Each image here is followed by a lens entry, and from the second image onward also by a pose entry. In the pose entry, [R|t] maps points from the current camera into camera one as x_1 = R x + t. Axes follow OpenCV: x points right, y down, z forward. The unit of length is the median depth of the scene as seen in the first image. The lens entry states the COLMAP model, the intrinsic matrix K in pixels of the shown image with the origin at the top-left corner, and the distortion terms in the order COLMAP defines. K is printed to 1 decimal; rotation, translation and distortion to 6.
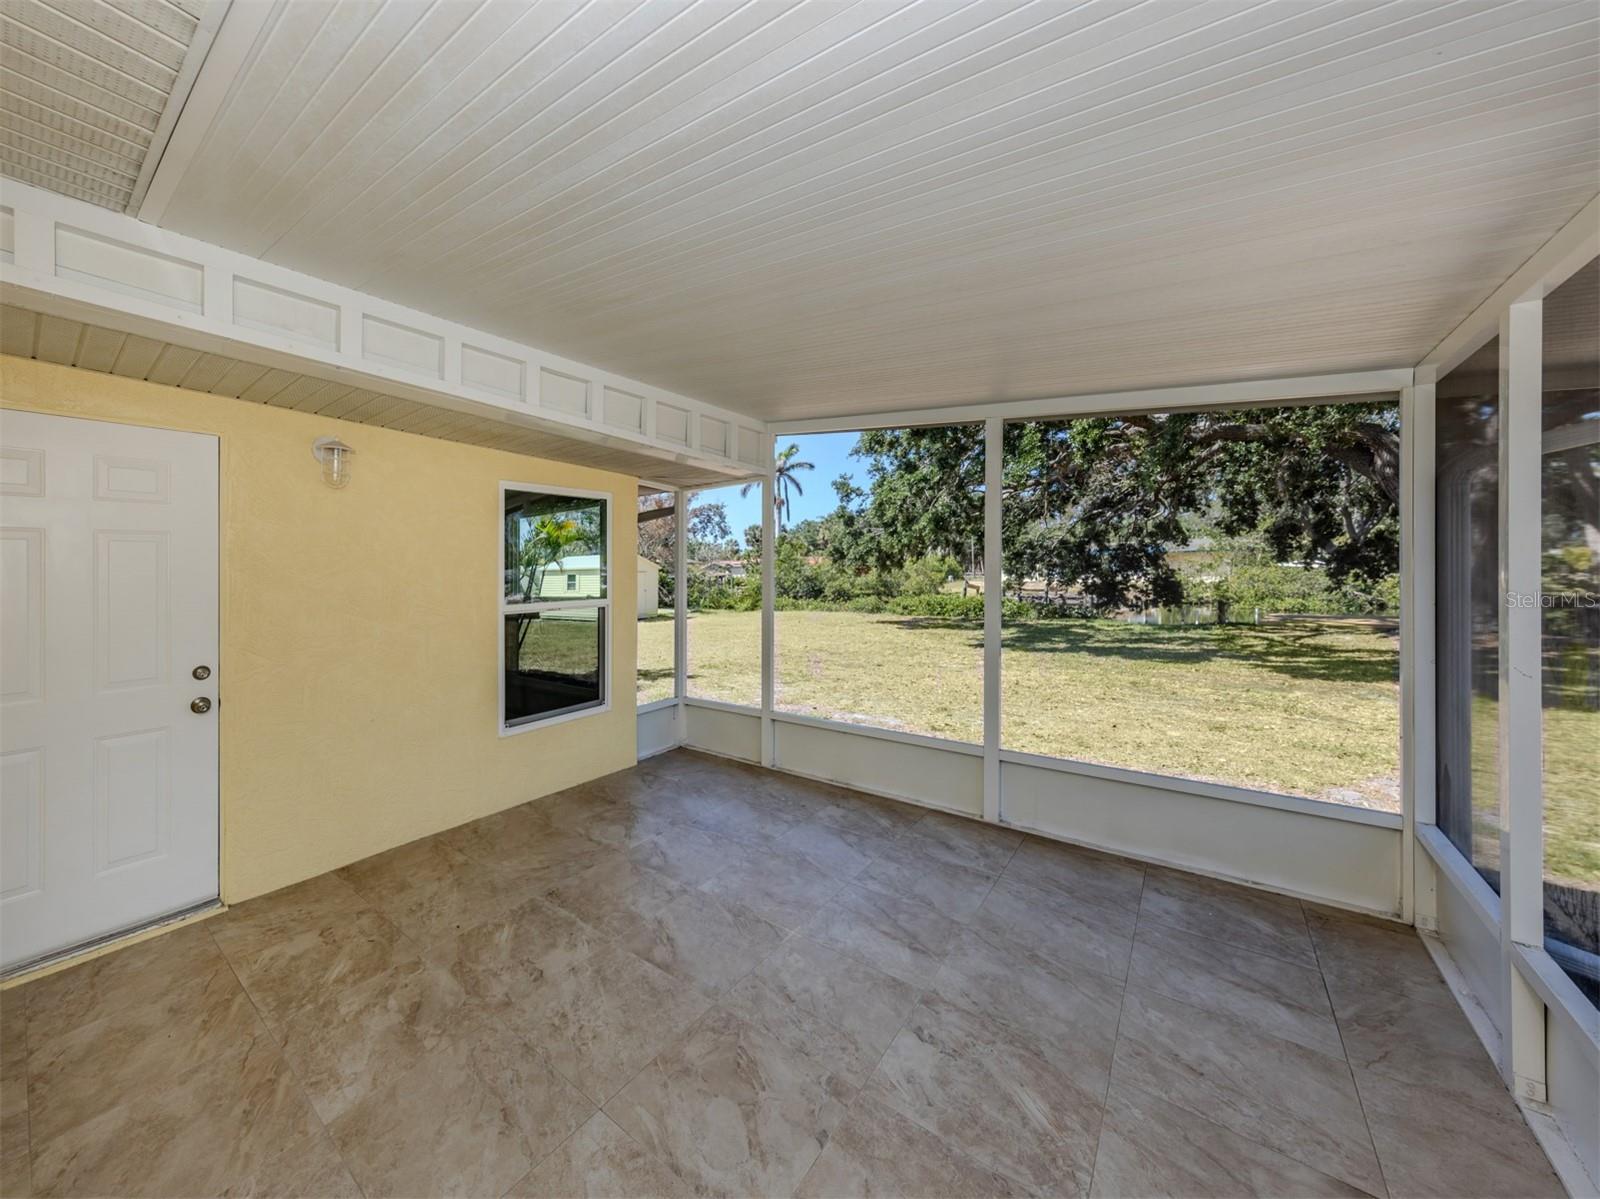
lens RADIAL K [[578.4, 0, 702.6], [0, 578.4, 586.3], [0, 0, 1]] dist [0.004466, -0.000151]
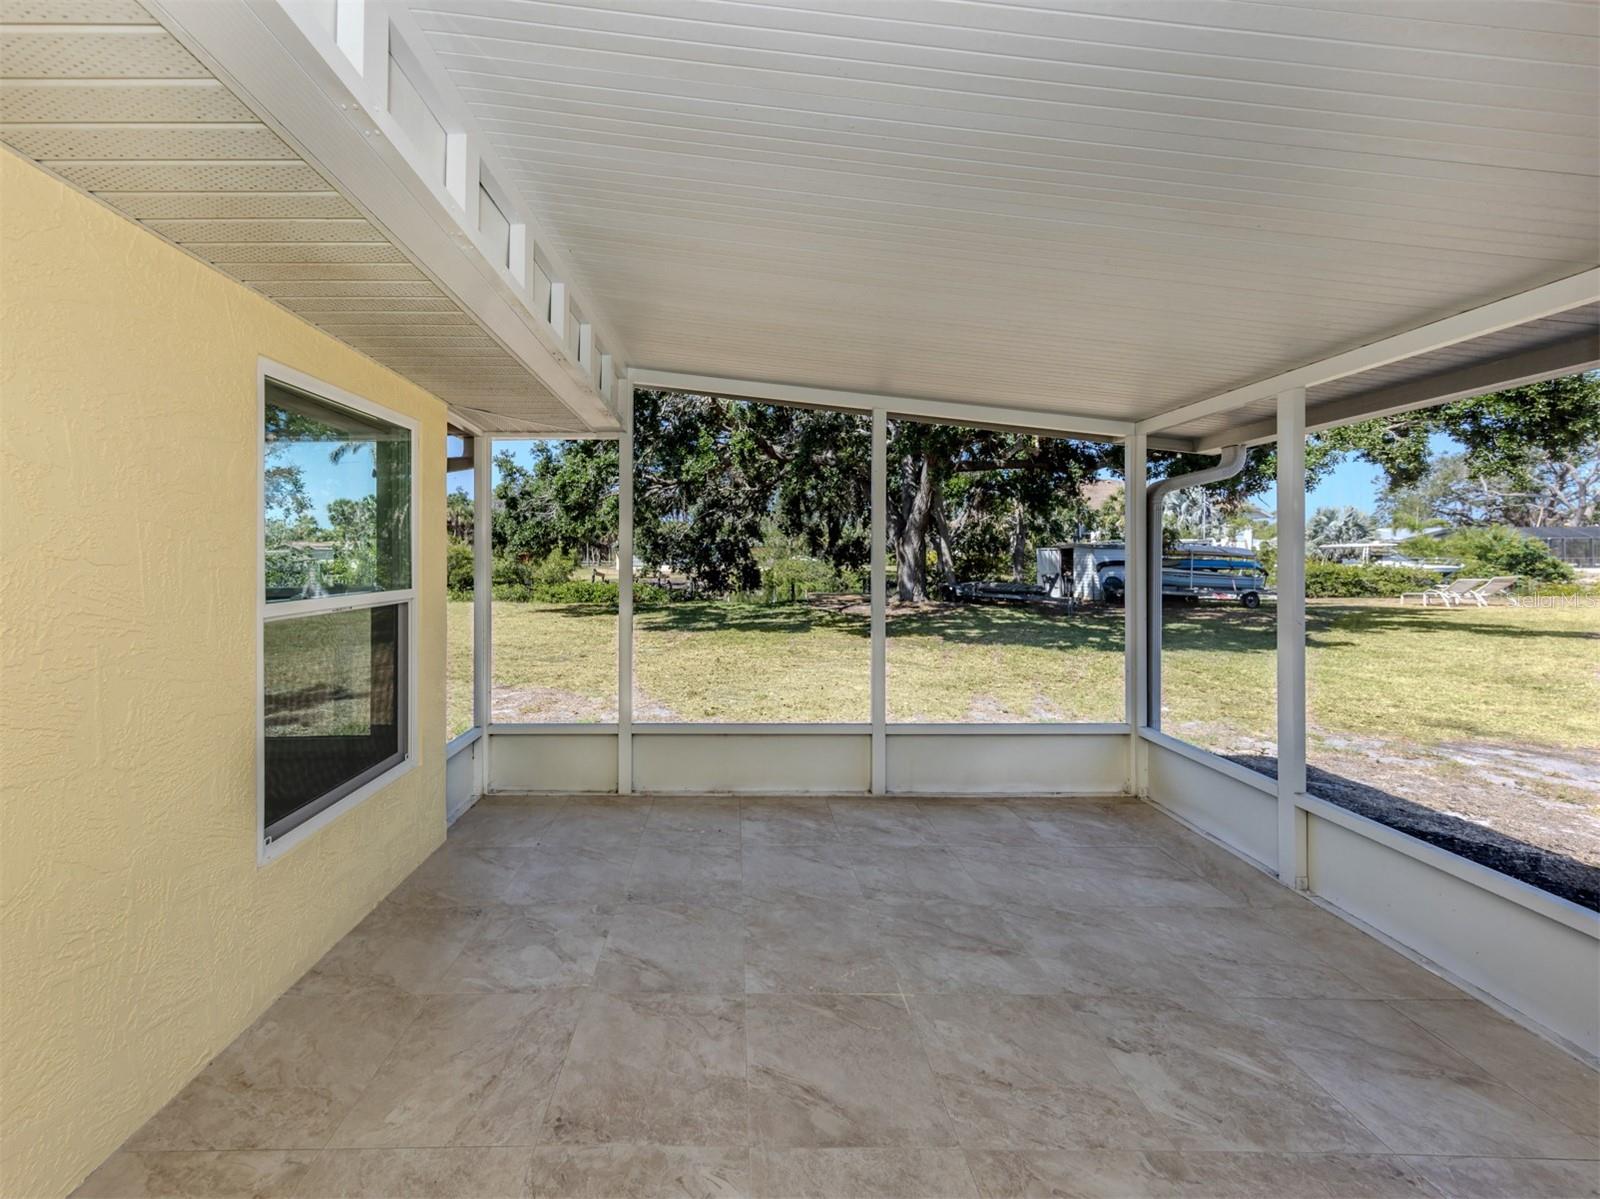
lens RADIAL K [[578.4, 0, 702.6], [0, 578.4, 586.3], [0, 0, 1]] dist [0.004466, -0.000151]
pose [[0.768669, -0.014459, 0.639483, -0.128030], [0.001884, 0.999791, 0.020341, 0.002894], [-0.639644, -0.014431, 0.768536, 0.128289]]
